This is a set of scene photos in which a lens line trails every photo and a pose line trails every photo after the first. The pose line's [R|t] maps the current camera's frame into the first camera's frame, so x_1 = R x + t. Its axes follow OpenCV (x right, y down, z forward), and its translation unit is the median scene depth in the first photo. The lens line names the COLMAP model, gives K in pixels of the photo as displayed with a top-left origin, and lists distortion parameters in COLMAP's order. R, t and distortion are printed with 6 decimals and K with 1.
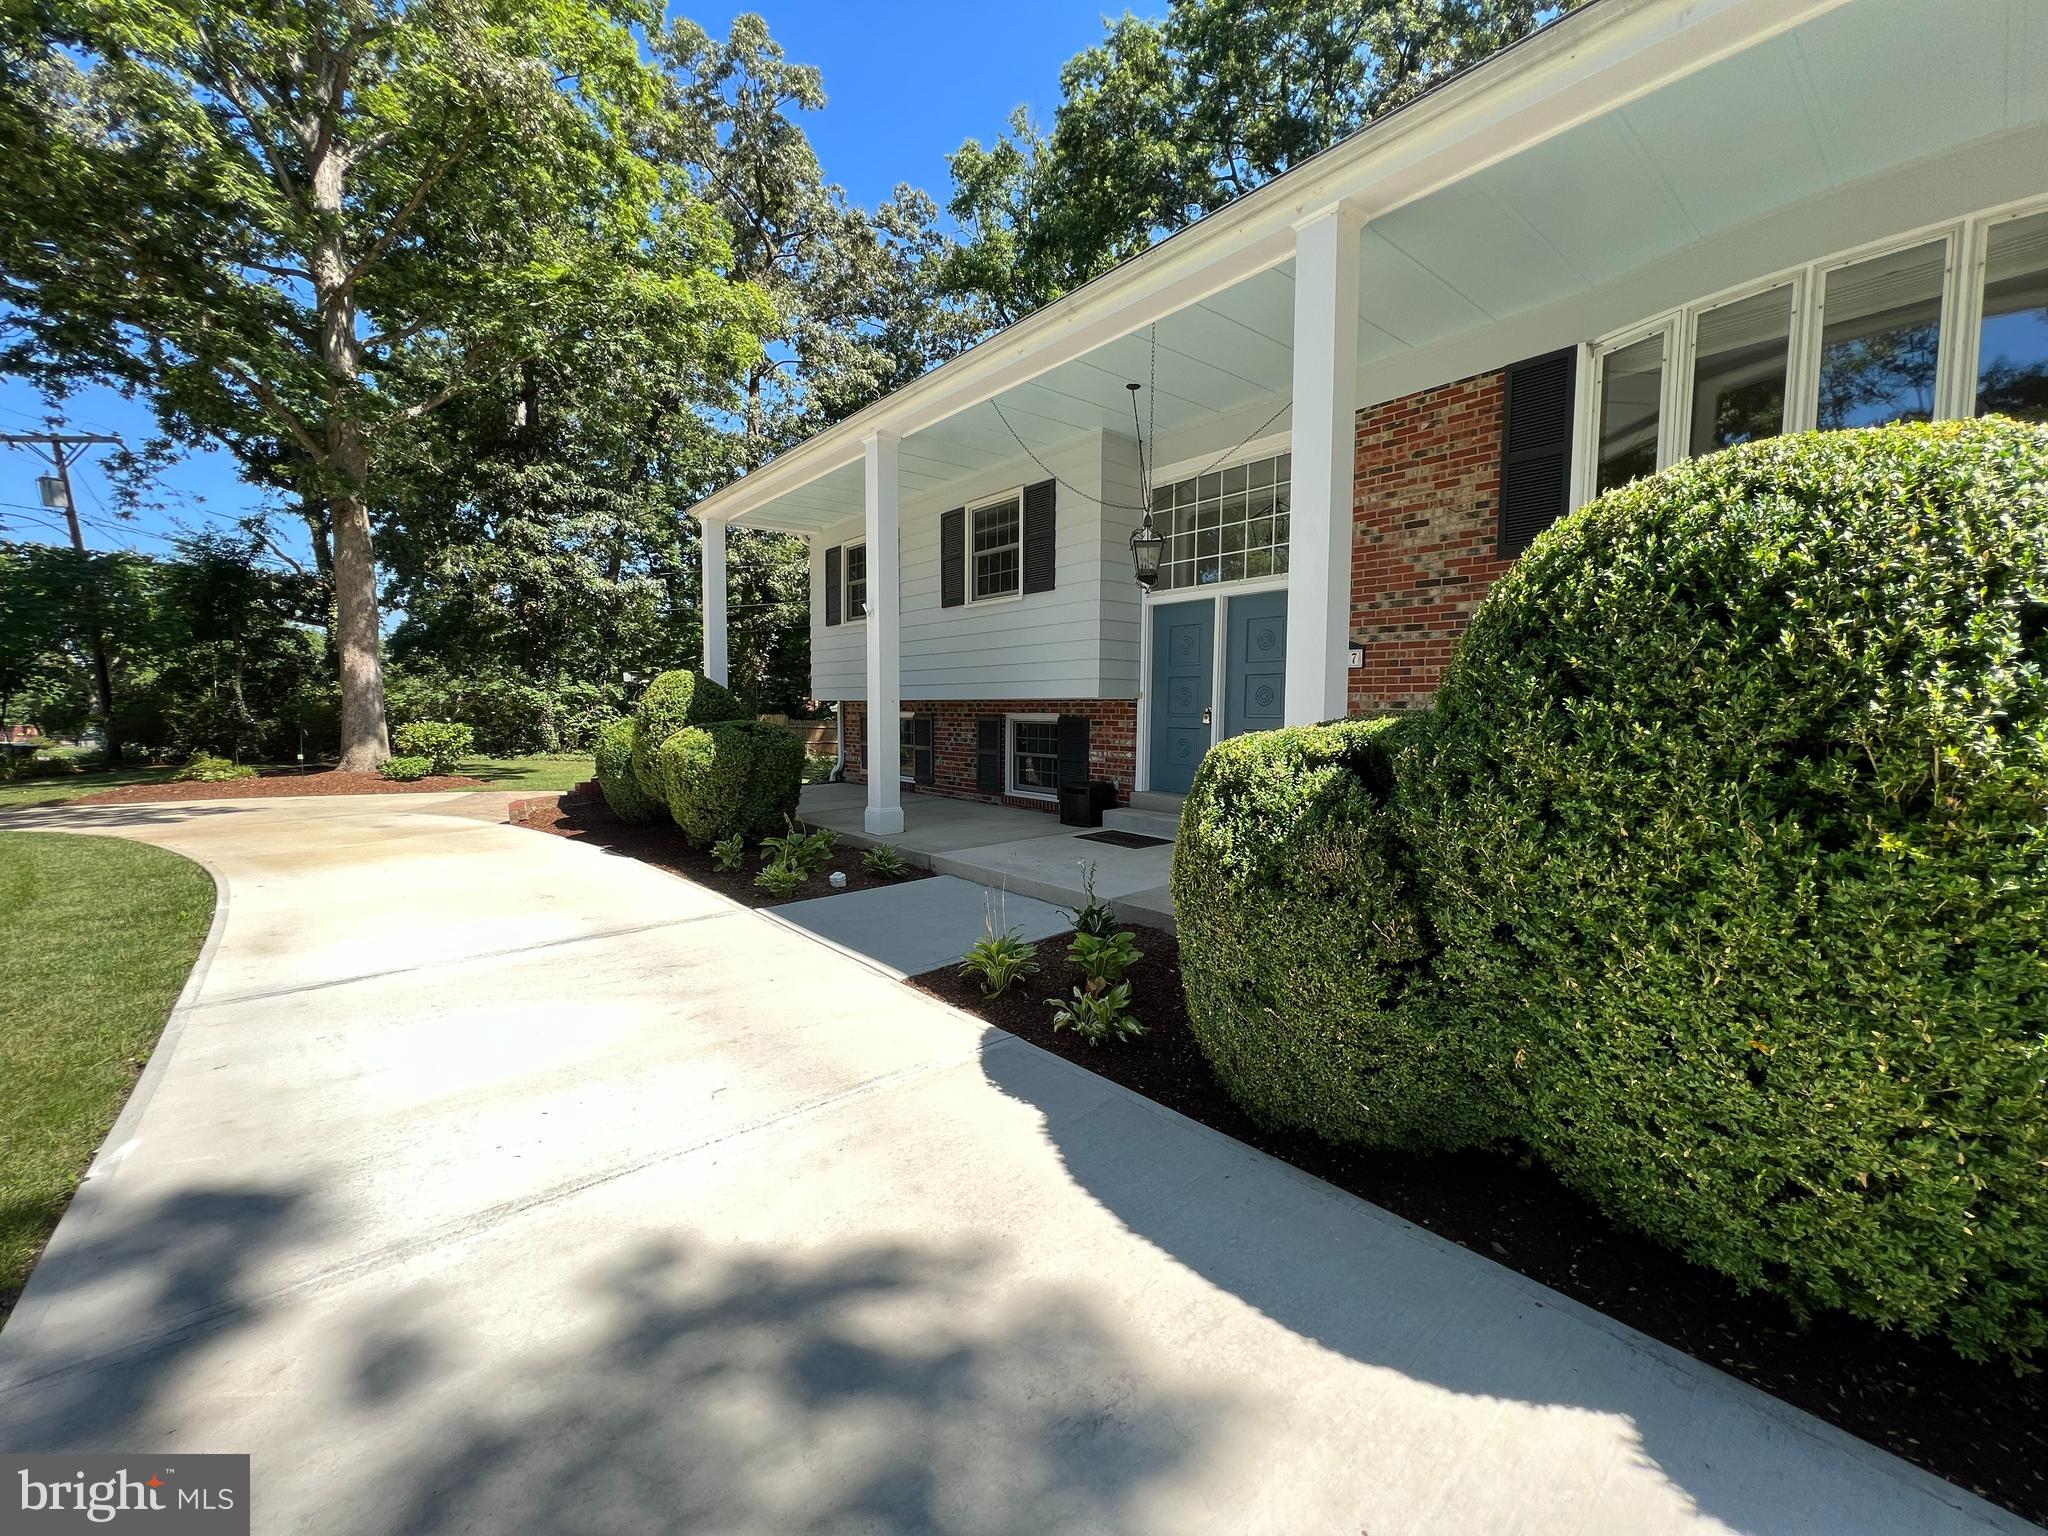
lens RADIAL K [[805.7, 0, 1024.0], [0, 805.7, 768.0], [0, 0, 1]] dist [0.009002, 0.000065]
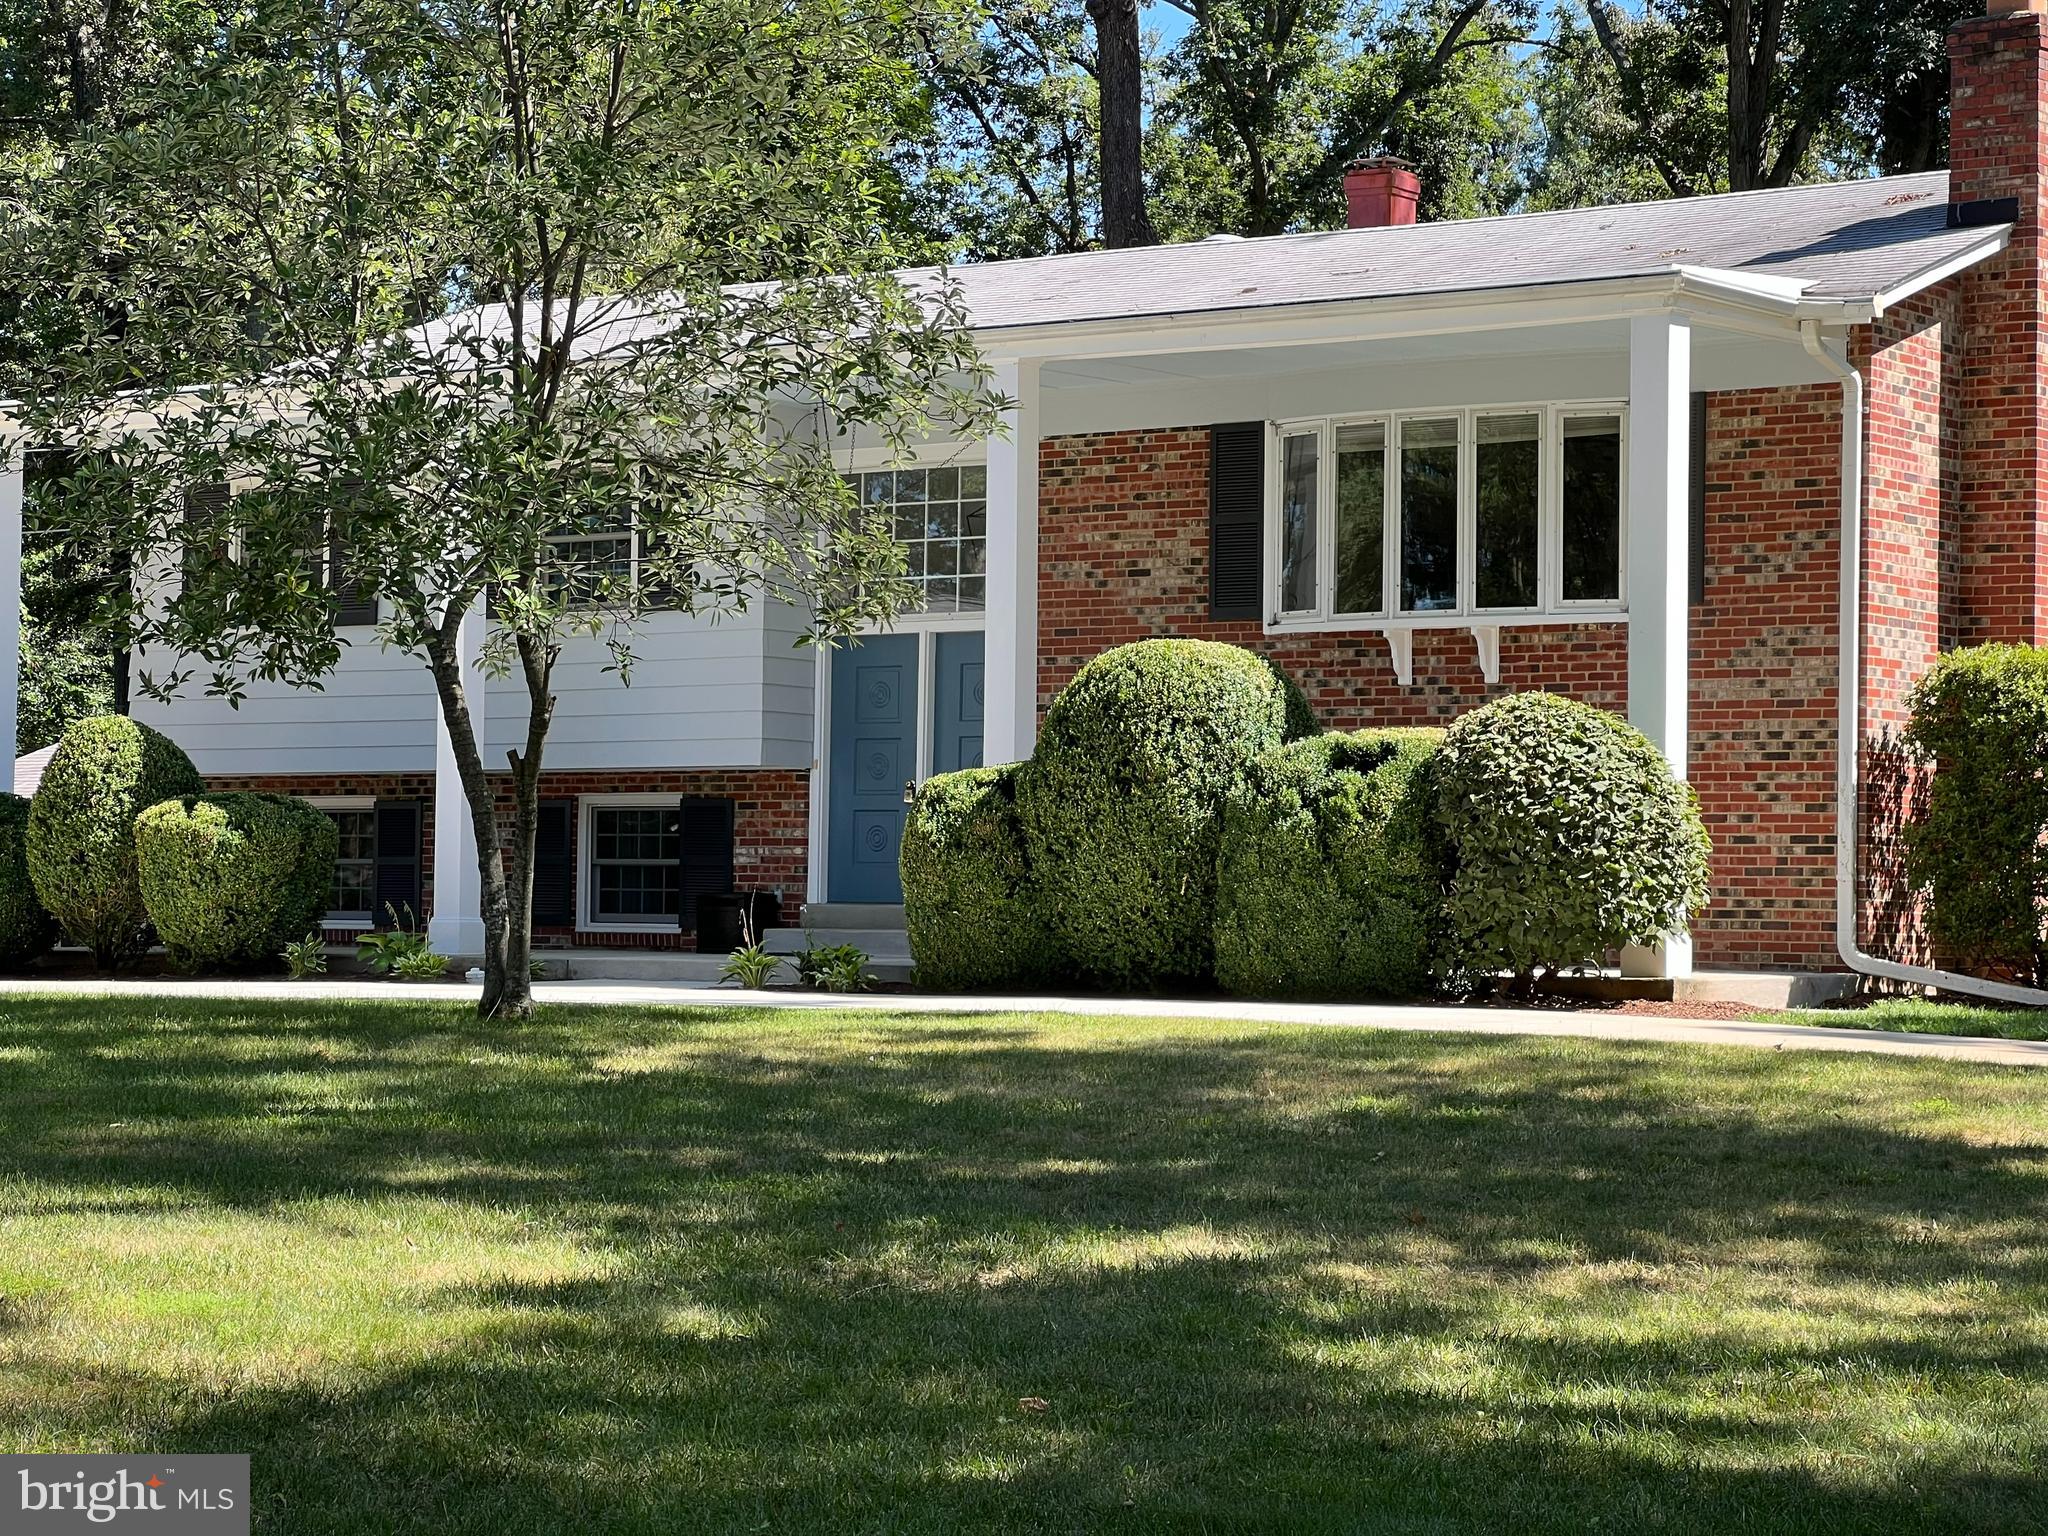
lens RADIAL K [[4580.1, 0, 1032.5], [0, 4580.1, 729.3], [0, 0, 1]] dist [-0.196285, 4.021485]
pose [[0.965809, 0.019052, 0.258552, -0.934972], [0.011120, 0.993334, -0.114734, 0.450458], [-0.259014, 0.113686, 0.959160, -3.809975]]
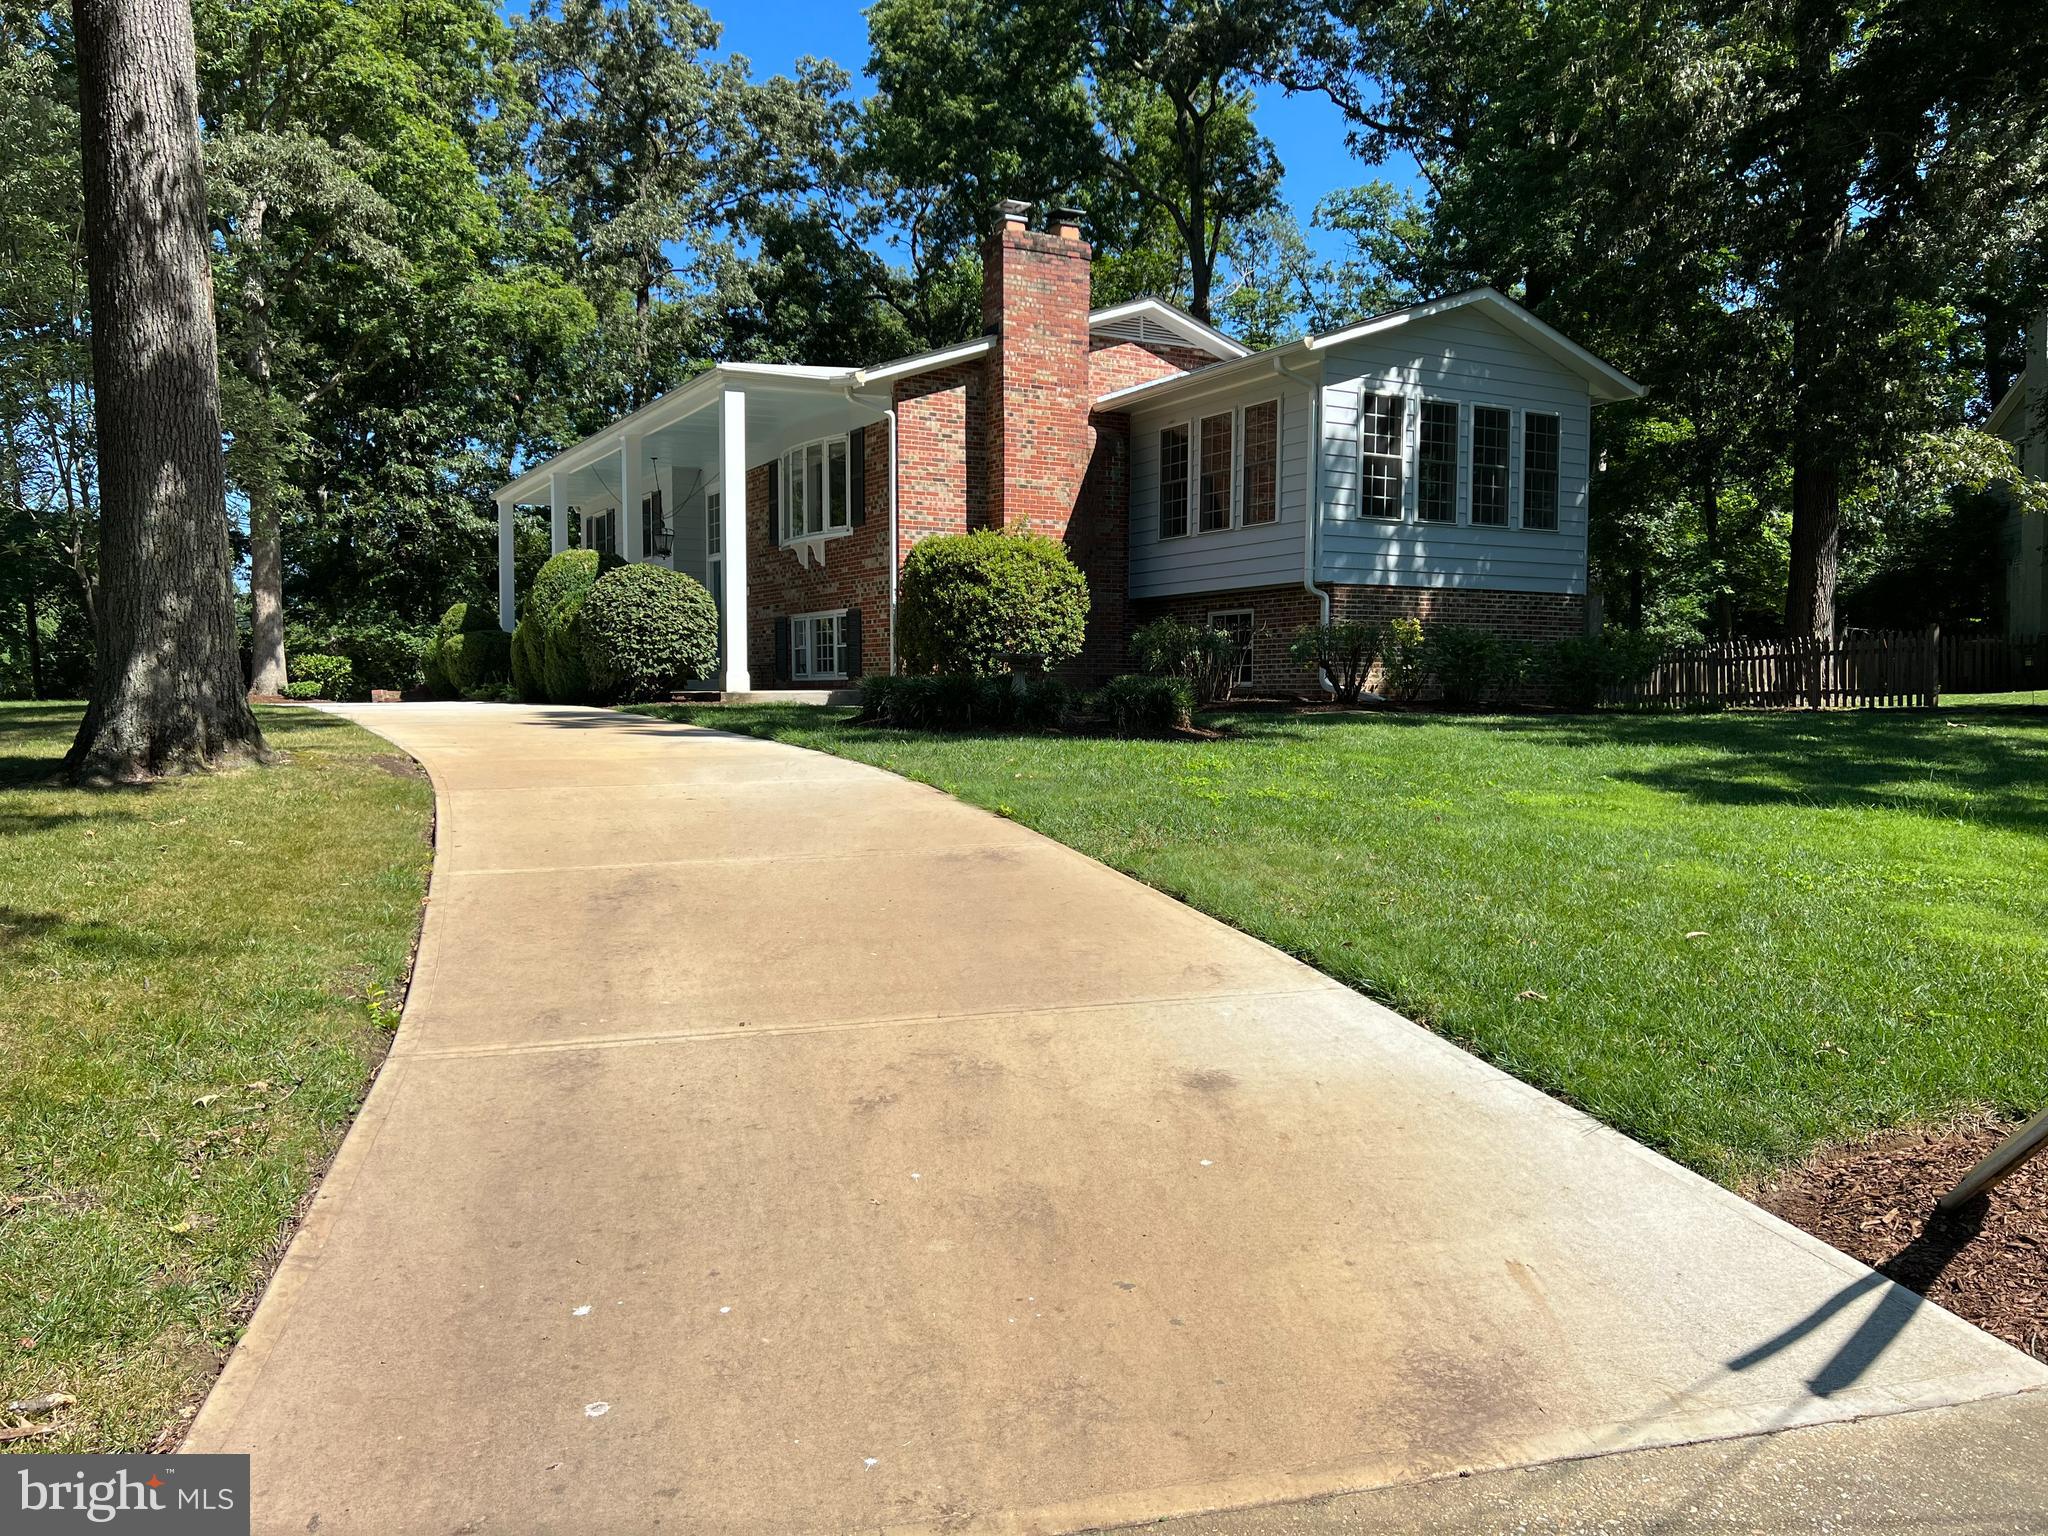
lens RADIAL K [[1518.4, 0, 1024.0], [0, 1518.4, 768.0], [0, 0, 1]] dist [0.069240, -0.060355]
pose [[0.983344, 0.004377, -0.181704, 1.921981], [-0.008891, 0.999672, -0.024035, 0.425425], [0.181539, 0.025250, 0.983060, -2.835593]]
